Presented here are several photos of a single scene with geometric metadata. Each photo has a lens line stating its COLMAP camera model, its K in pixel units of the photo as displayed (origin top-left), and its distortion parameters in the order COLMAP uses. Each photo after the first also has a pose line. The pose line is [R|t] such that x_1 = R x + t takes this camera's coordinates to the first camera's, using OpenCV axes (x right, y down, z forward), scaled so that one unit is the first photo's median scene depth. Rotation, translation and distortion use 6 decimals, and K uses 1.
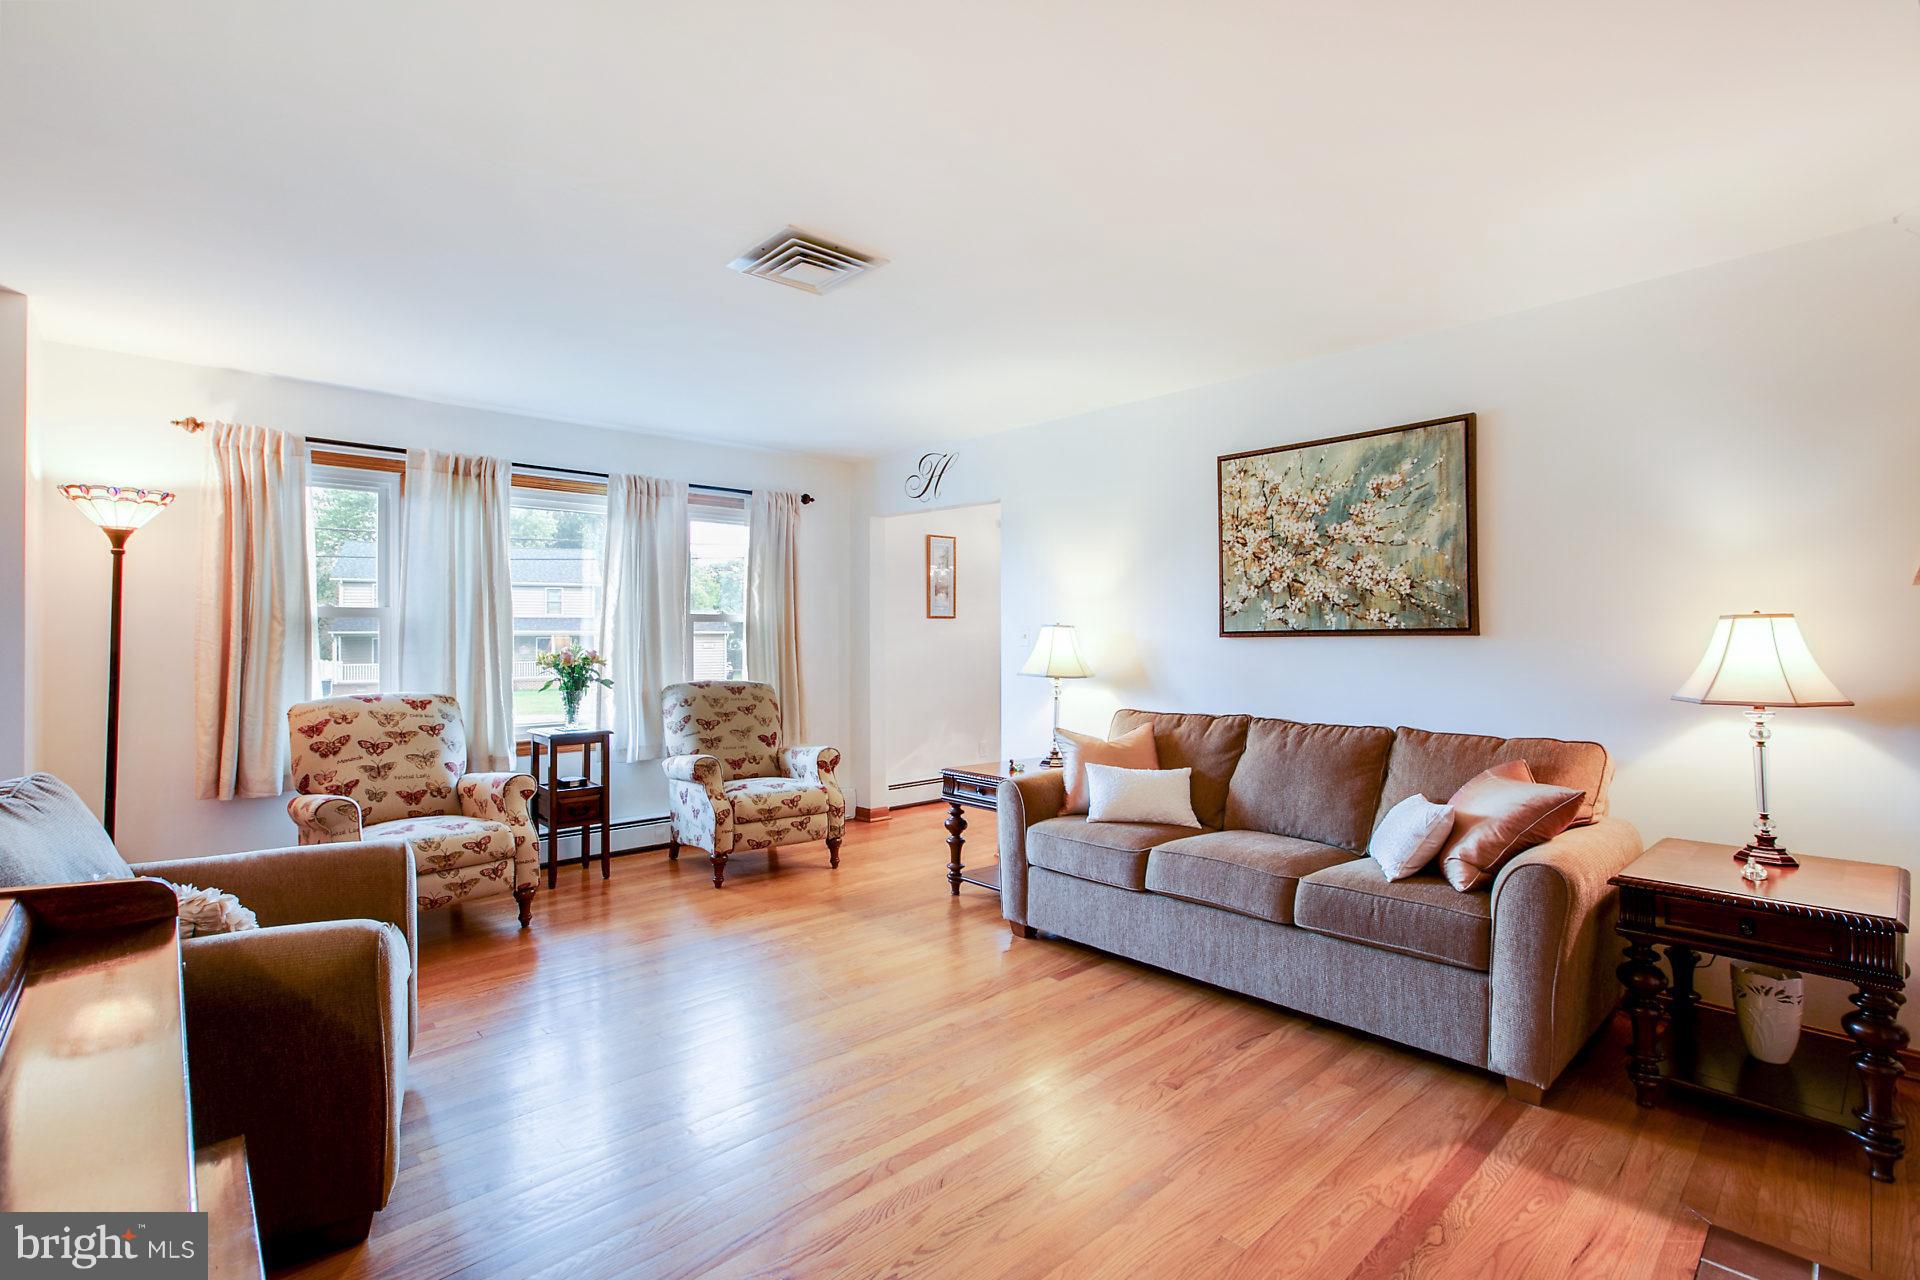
lens RADIAL K [[960.7, 0, 961.8], [0, 960.7, 631.4], [0, 0, 1]] dist [-0.003443, 0.001909]
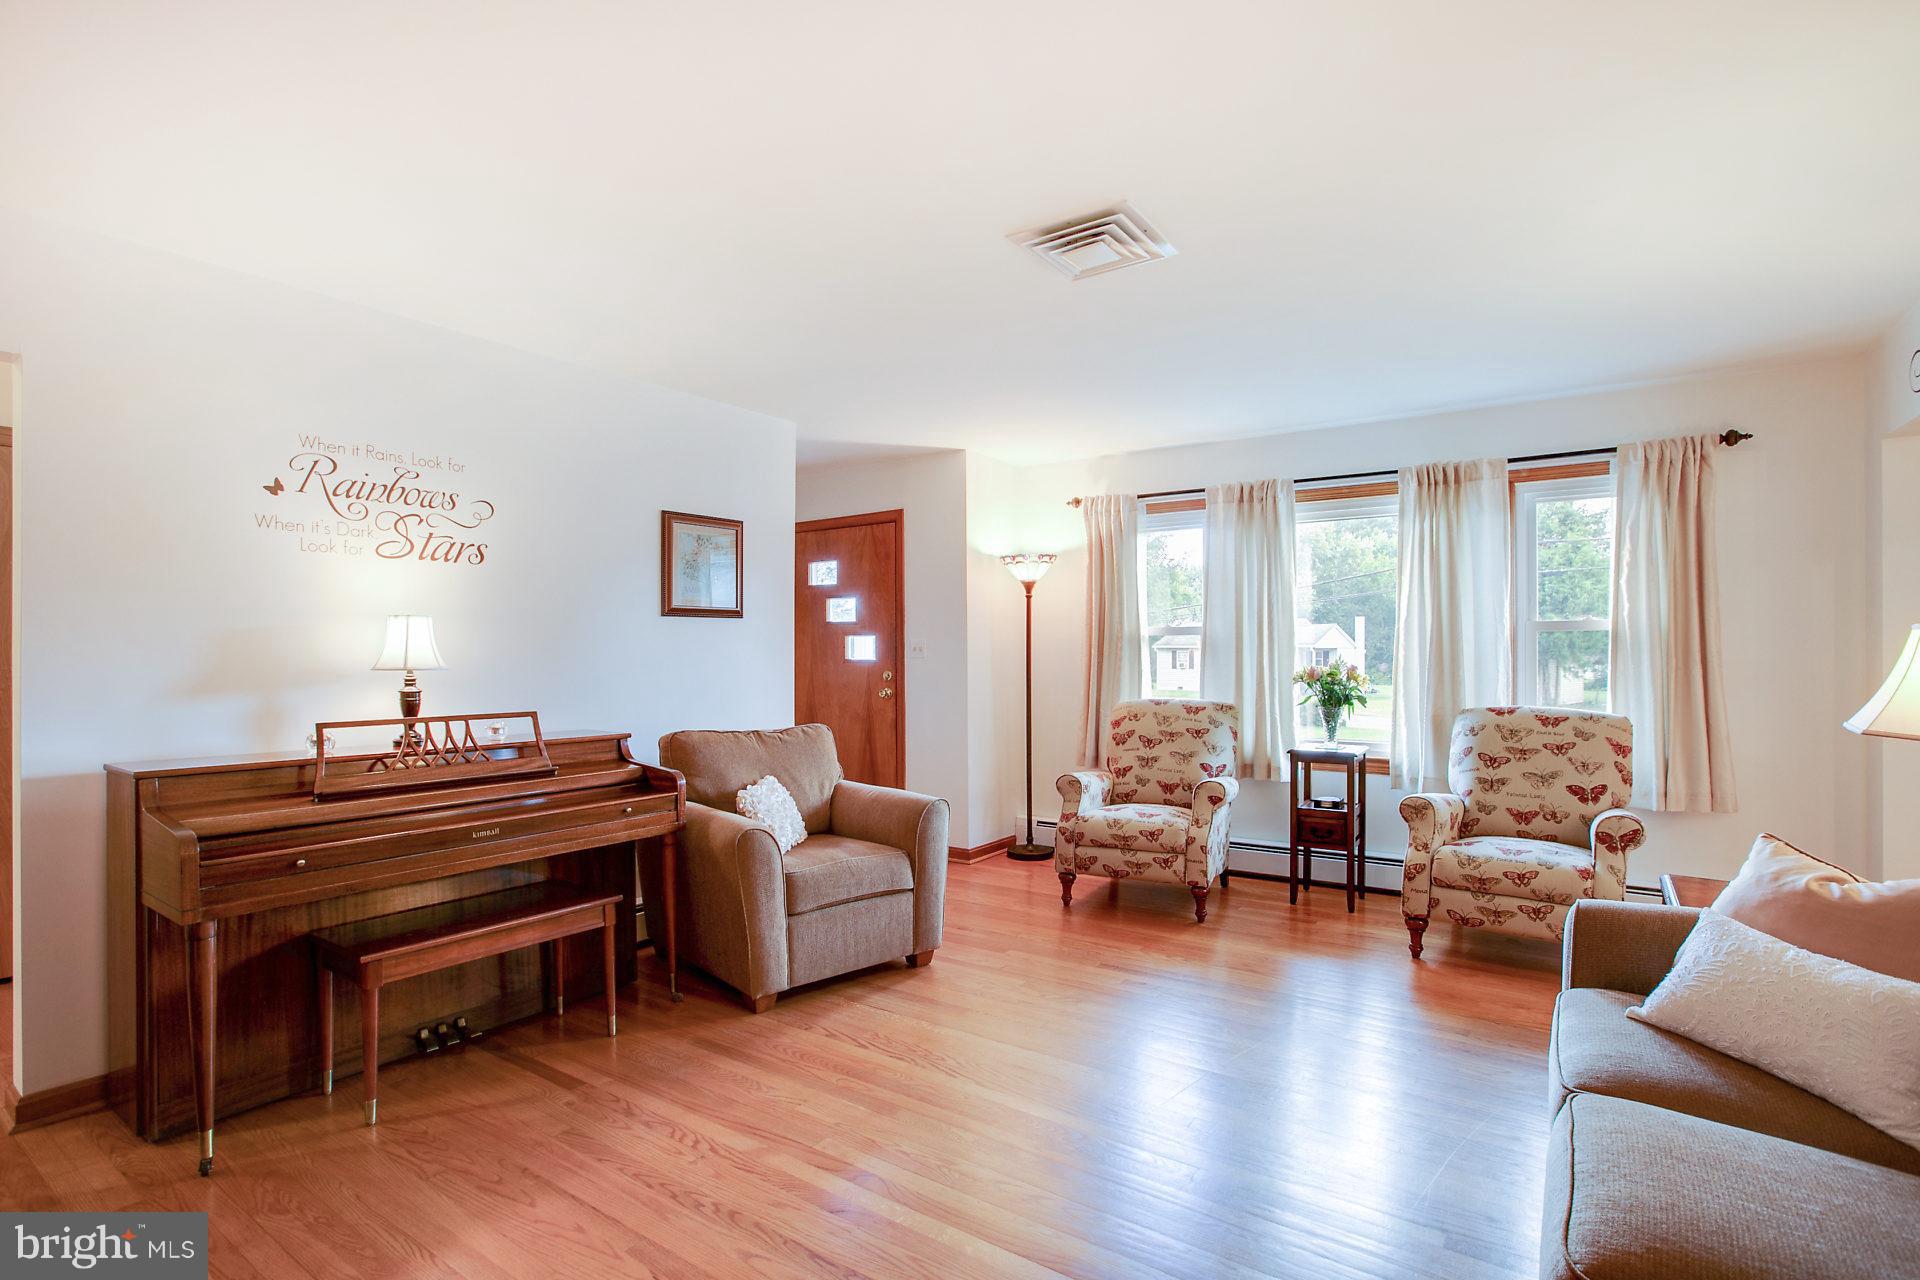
lens RADIAL K [[968.3, 0, 960.3], [0, 968.3, 645.5], [0, 0, 1]] dist [-0.004223, -0.000252]
pose [[0.195302, -0.006549, -0.980721, 0.477440], [0.008013, 0.999955, -0.005082, 0.002269], [0.980710, -0.006866, 0.195346, 0.457469]]
